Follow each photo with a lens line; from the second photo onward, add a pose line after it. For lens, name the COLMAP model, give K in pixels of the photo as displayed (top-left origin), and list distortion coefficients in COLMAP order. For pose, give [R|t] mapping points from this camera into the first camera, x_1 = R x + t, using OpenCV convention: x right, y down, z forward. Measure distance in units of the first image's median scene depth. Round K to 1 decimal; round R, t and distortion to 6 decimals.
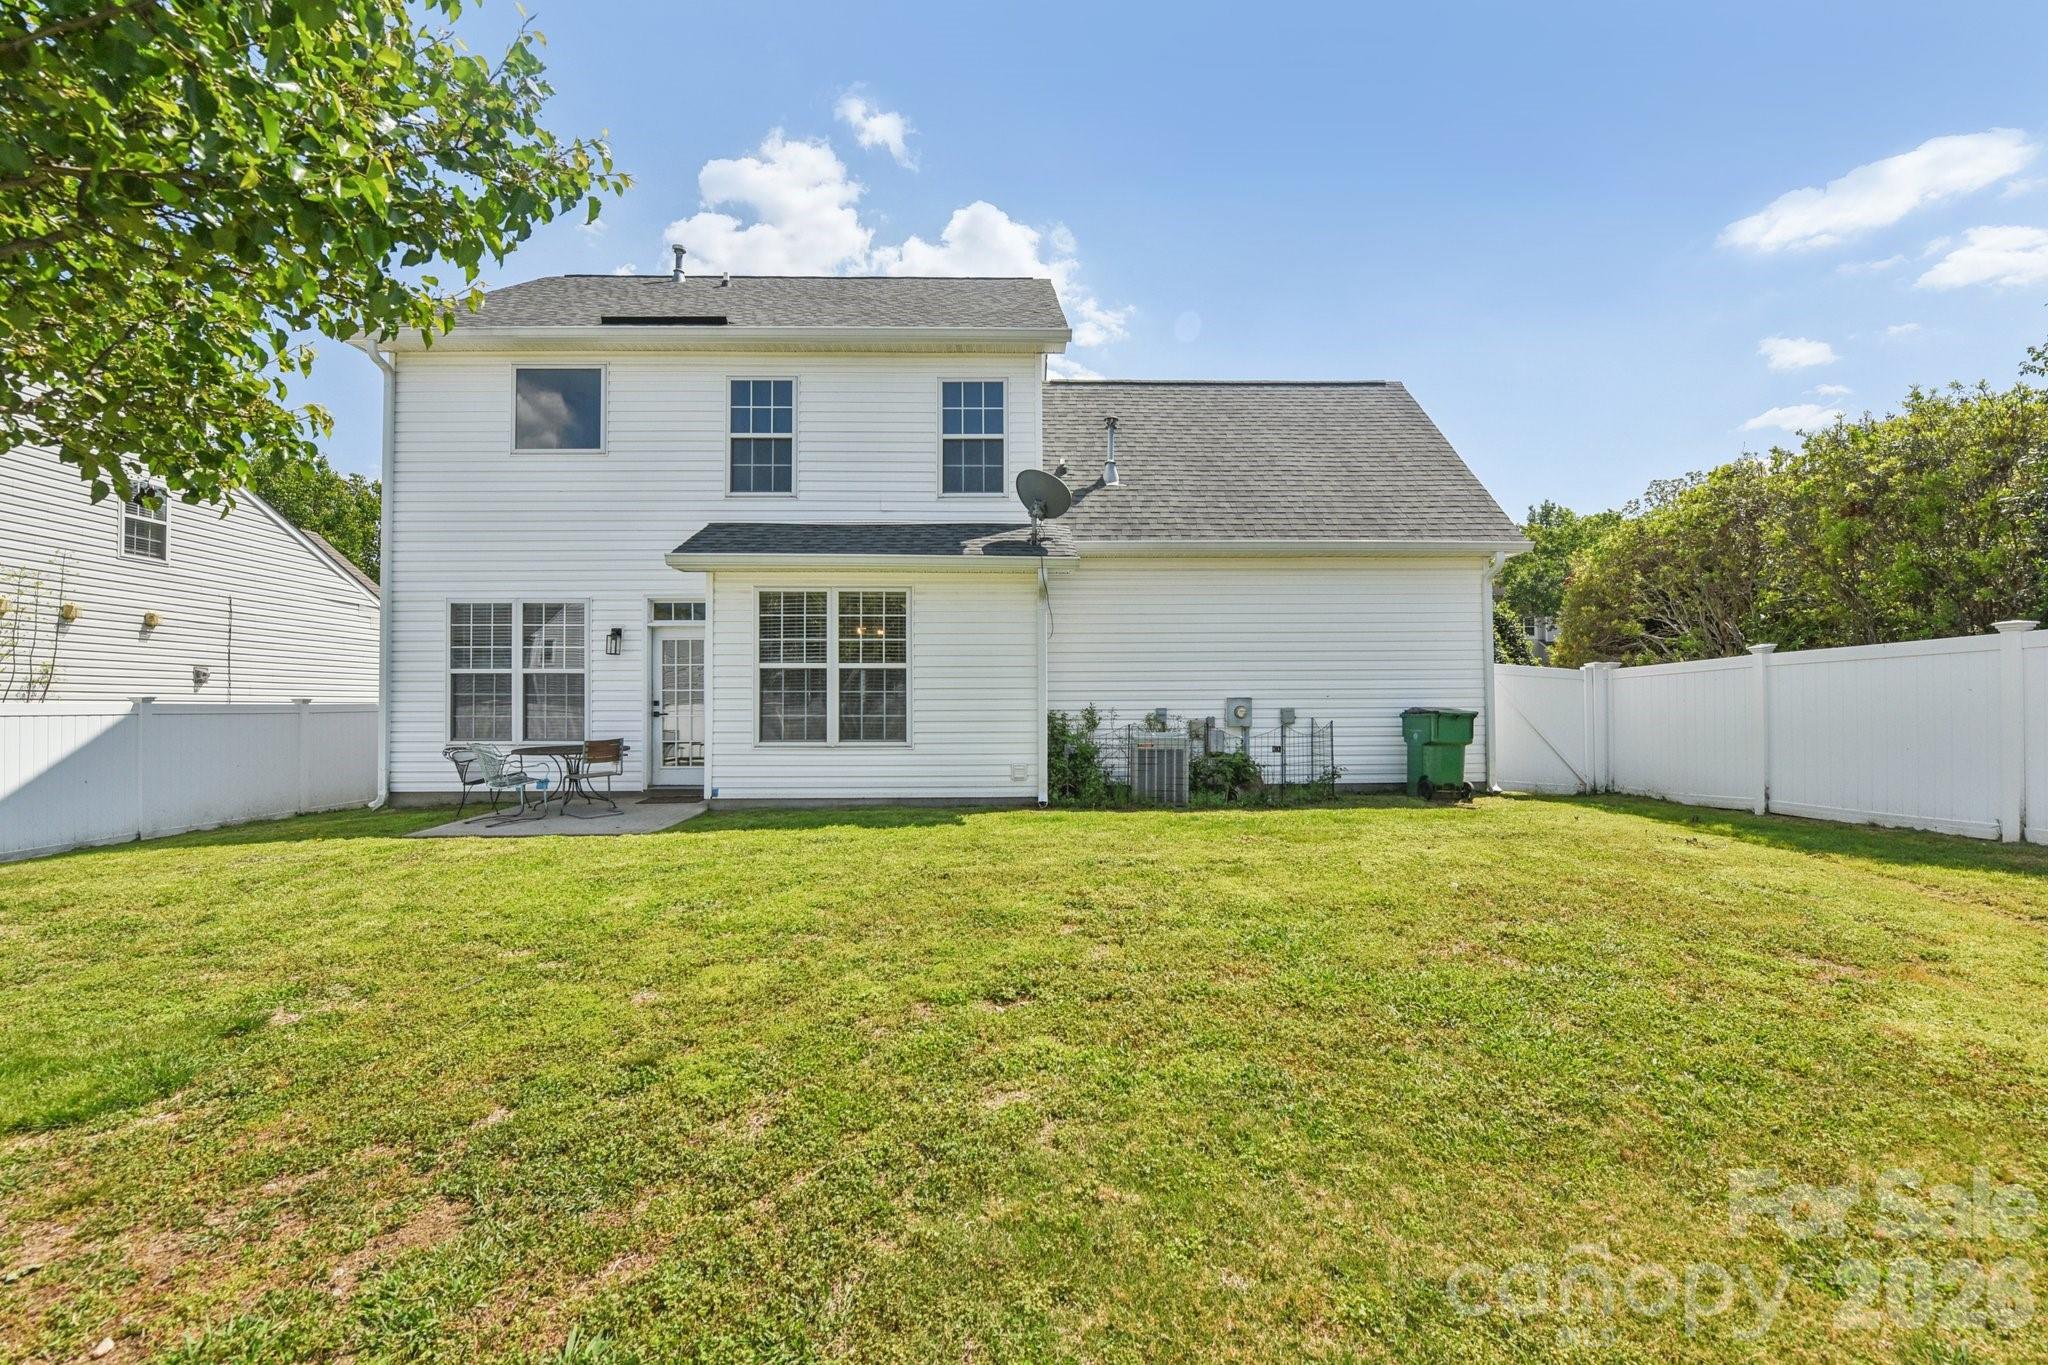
lens RADIAL K [[817.0, 0, 1027.2], [0, 817.0, 698.0], [0, 0, 1]] dist [0.000299, -0.001922]
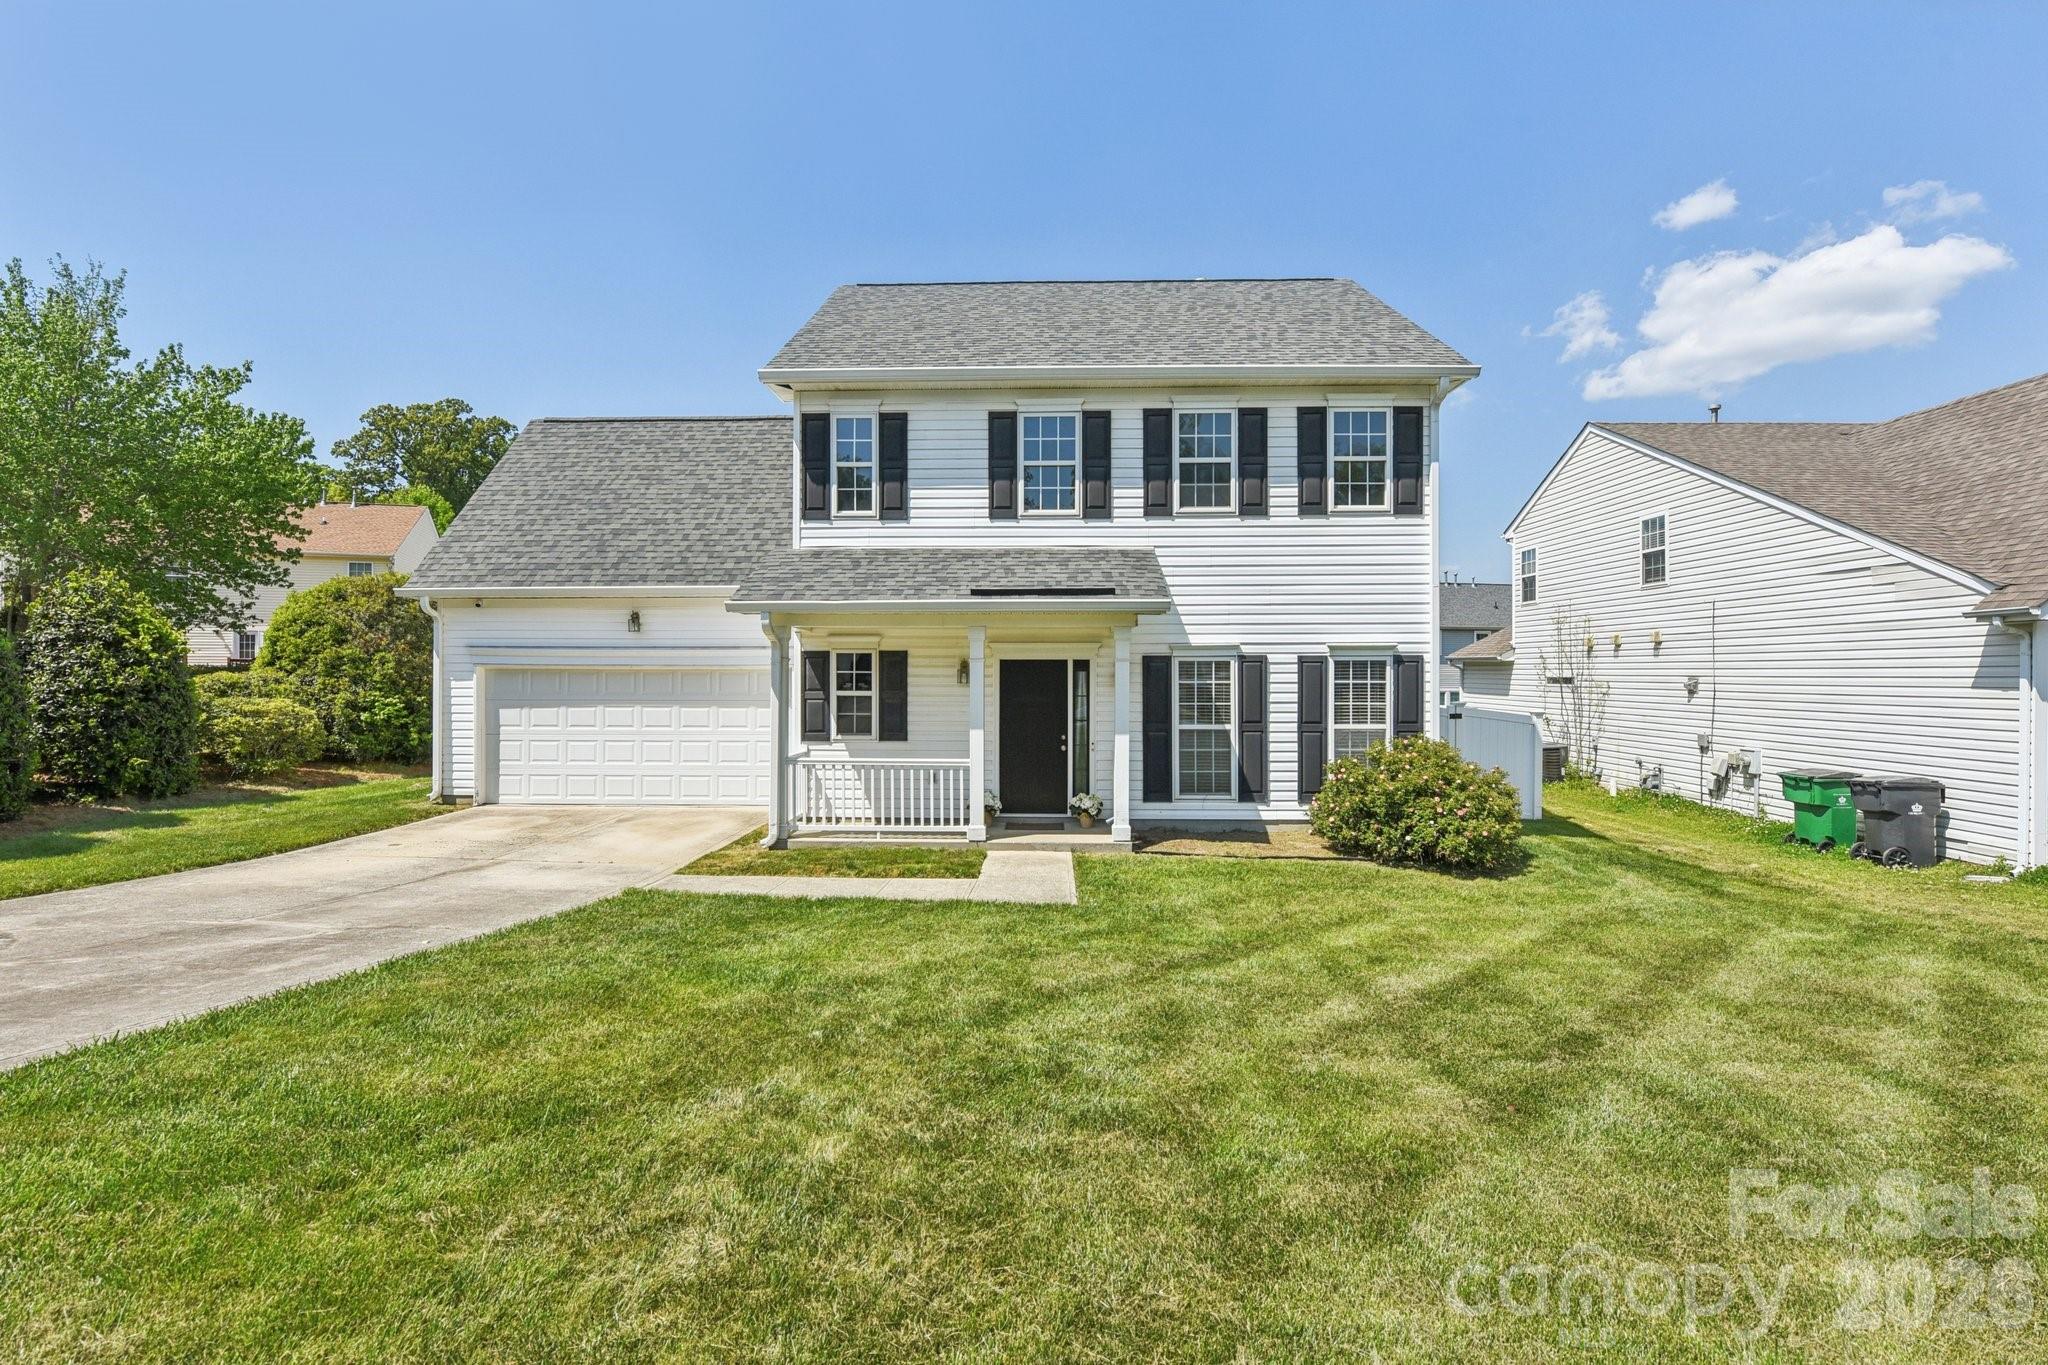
lens RADIAL K [[945.1, 0, 1022.5], [0, 945.1, 680.4], [0, 0, 1]] dist [-0.000004, -0.000001]
pose [[-0.998292, 0.004468, 0.058243, -0.279660], [0.003661, 0.999896, -0.013963, -0.023319], [-0.058300, -0.013726, -0.998205, 2.302827]]
